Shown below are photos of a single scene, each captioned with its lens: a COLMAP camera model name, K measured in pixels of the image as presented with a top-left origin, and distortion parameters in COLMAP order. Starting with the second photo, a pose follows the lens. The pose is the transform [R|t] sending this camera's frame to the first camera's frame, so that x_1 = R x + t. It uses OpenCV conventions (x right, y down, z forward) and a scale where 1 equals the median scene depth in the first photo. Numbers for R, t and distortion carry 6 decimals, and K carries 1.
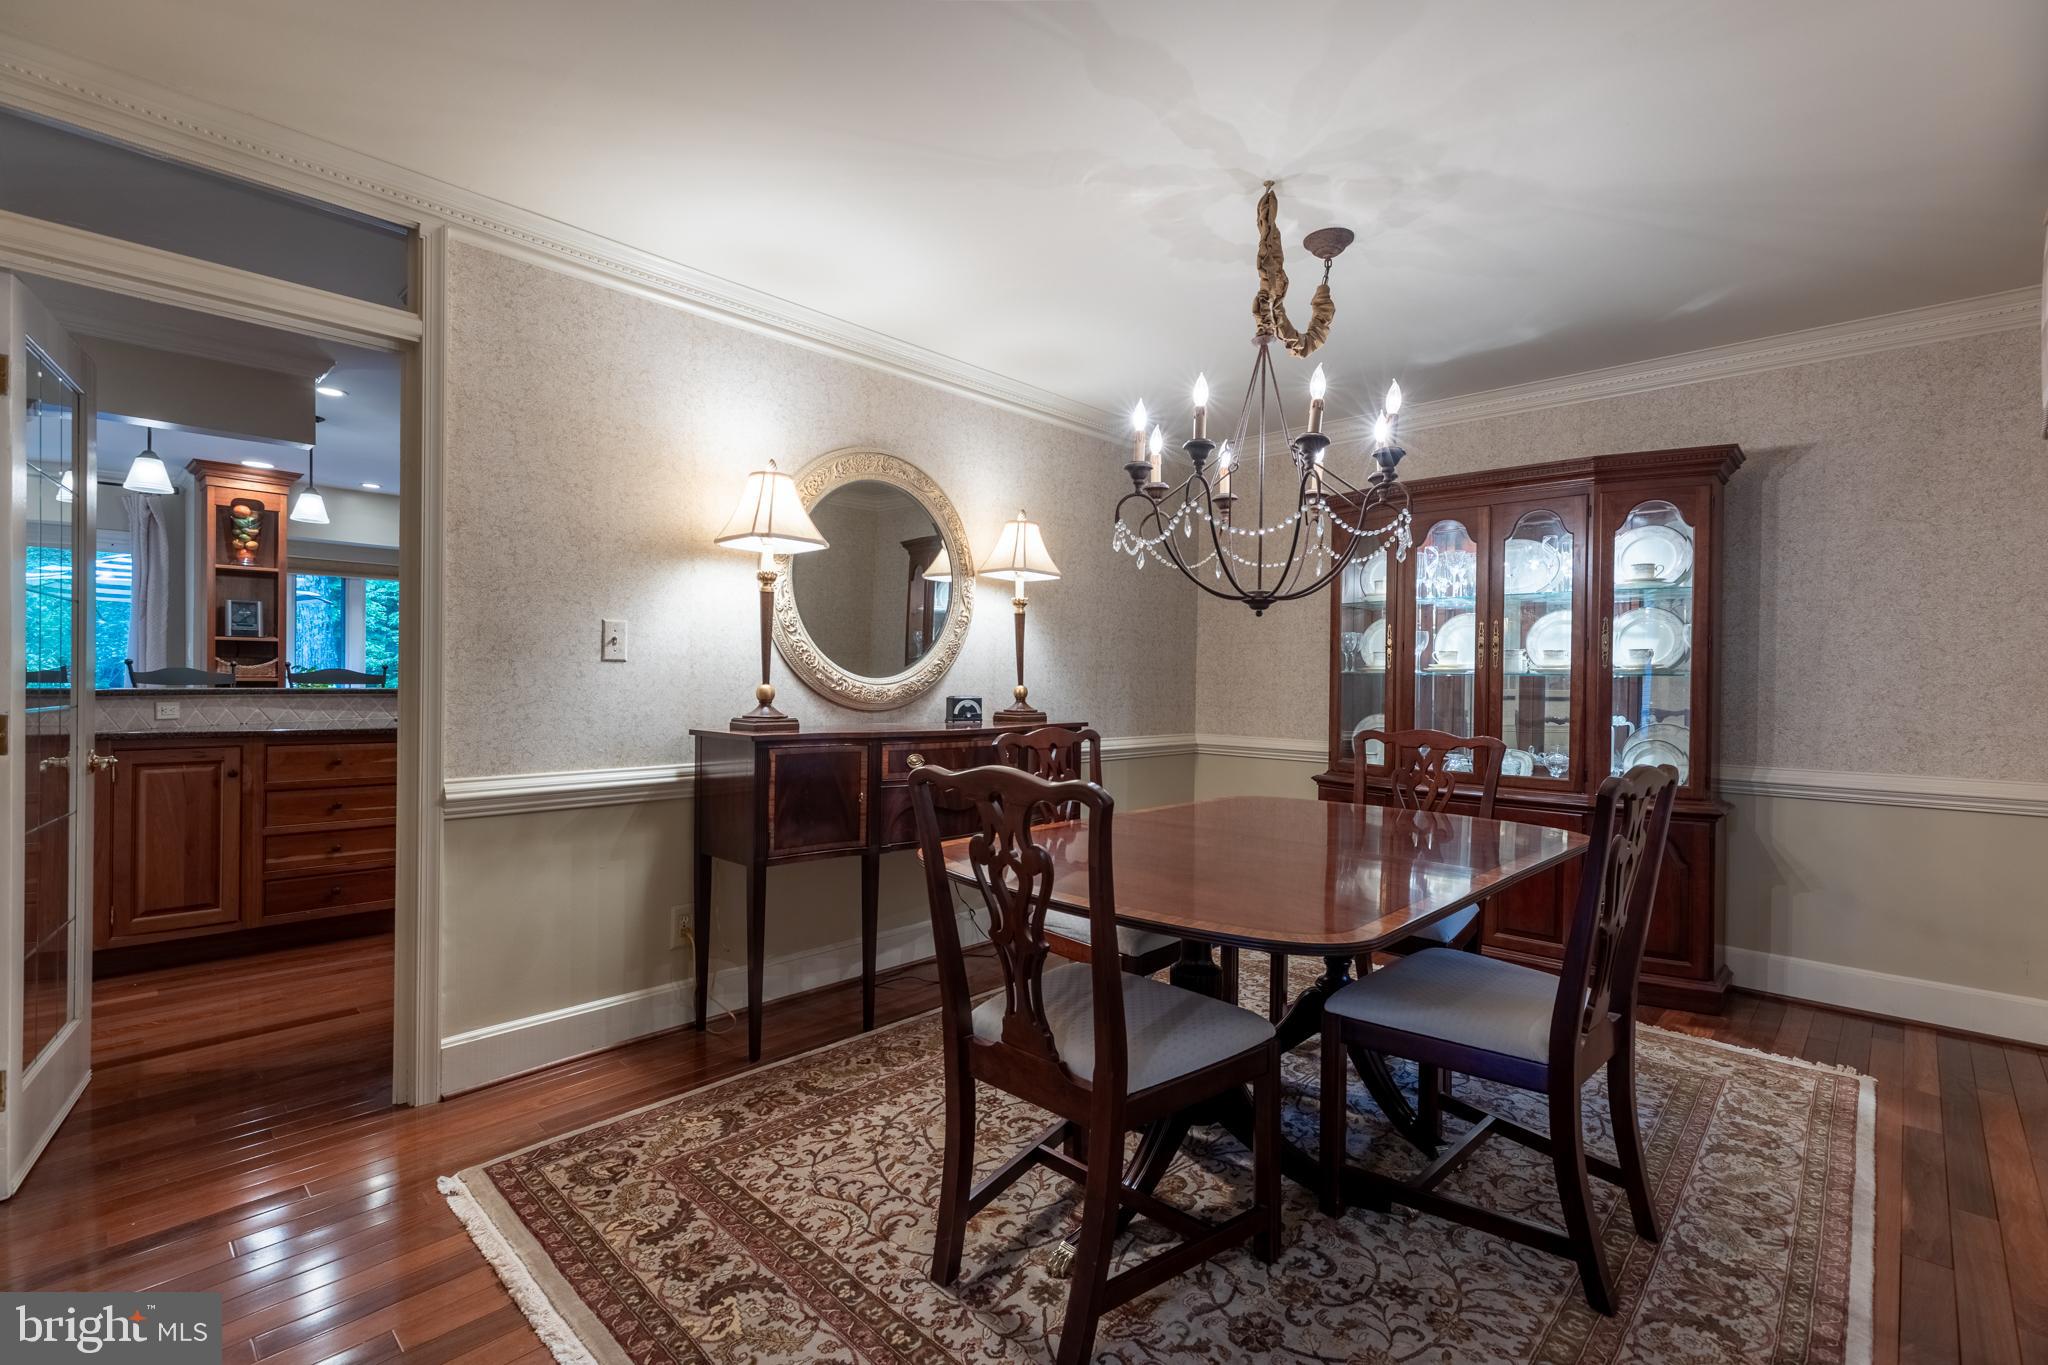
lens RADIAL K [[917.4, 0, 1030.9], [0, 917.4, 681.7], [0, 0, 1]] dist [0.006327, -0.001336]
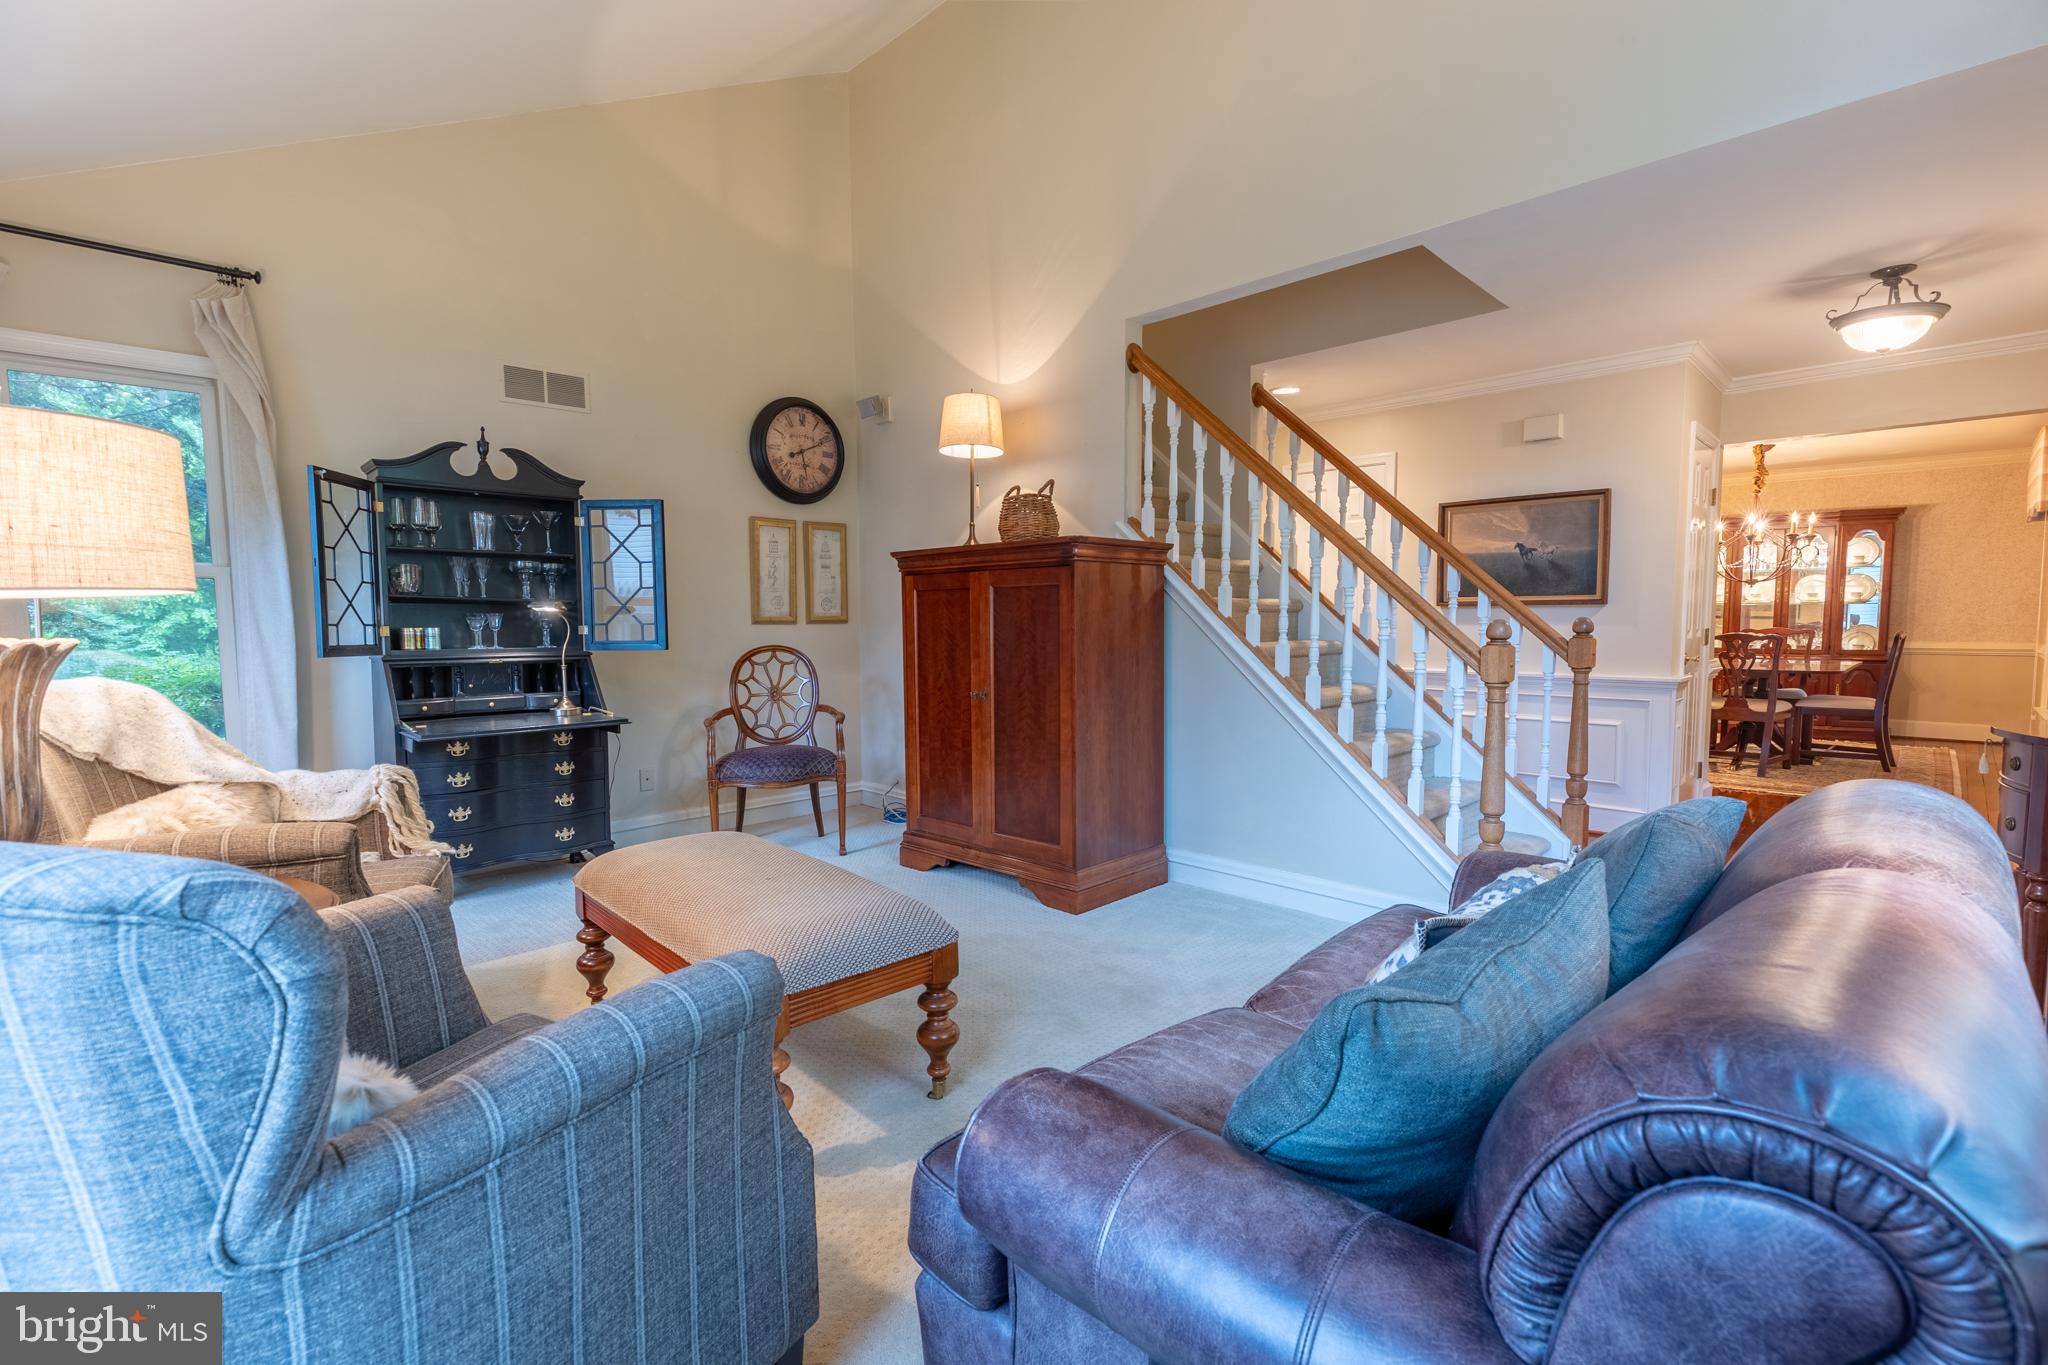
lens RADIAL K [[917.4, 0, 1030.9], [0, 917.4, 681.7], [0, 0, 1]] dist [0.006327, -0.001336]
pose [[0.999614, -0.018703, -0.020563, -1.399996], [0.020074, 0.997440, 0.068630, -0.011910], [0.019227, -0.069016, 0.997430, -1.399282]]
